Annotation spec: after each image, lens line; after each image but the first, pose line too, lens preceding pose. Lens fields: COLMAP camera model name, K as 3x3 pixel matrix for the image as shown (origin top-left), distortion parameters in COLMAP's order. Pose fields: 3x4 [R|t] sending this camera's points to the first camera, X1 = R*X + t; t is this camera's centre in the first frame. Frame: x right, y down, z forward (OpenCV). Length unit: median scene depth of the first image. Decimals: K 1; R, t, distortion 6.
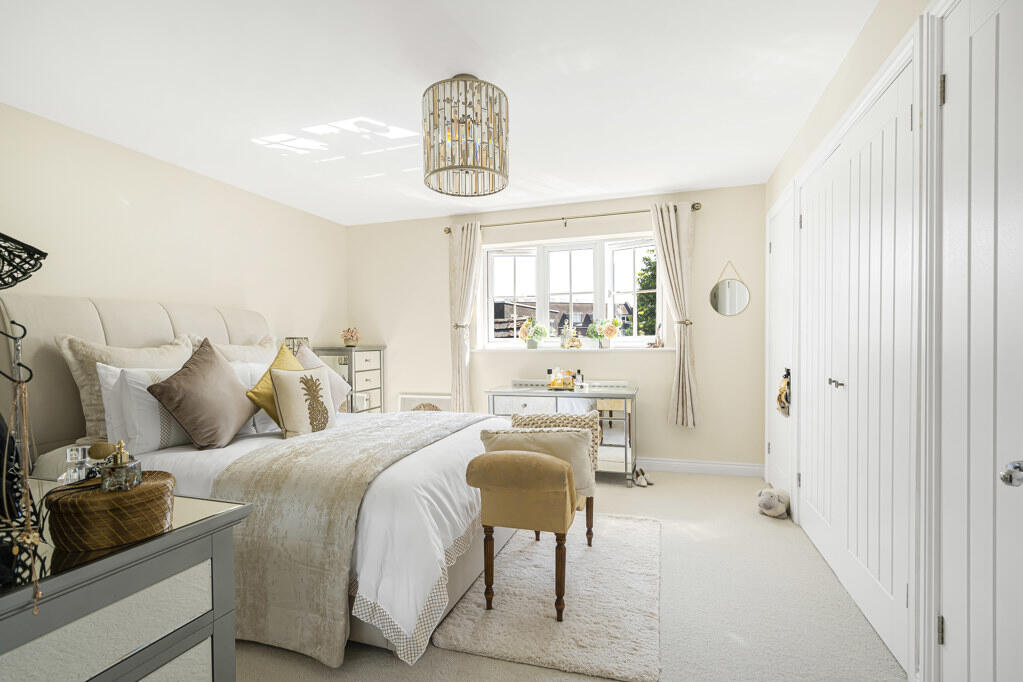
lens RADIAL K [[467.5, 0, 537.1], [0, 467.5, 355.5], [0, 0, 1]] dist [-0.001878, 0.003492]
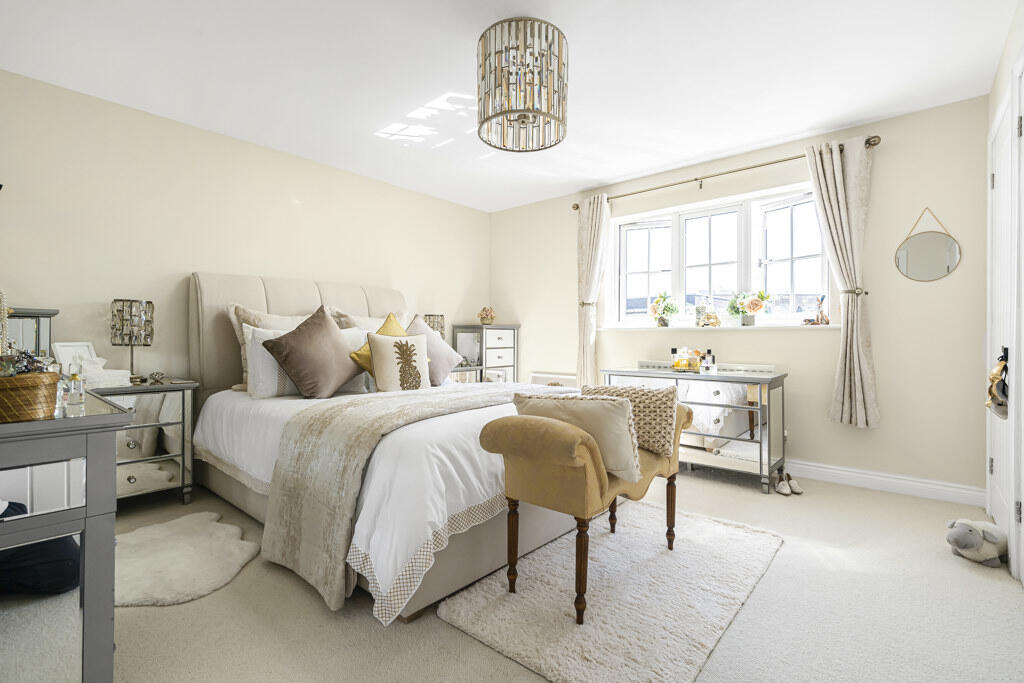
lens RADIAL K [[467.9, 0, 542.0], [0, 467.9, 338.0], [0, 0, 1]] dist [-0.001878, 0.003492]
pose [[0.922356, 0.009391, -0.386228, 0.211364], [-0.019208, 0.999583, -0.021566, 0.051507], [0.385864, 0.027310, 0.922151, 0.127299]]
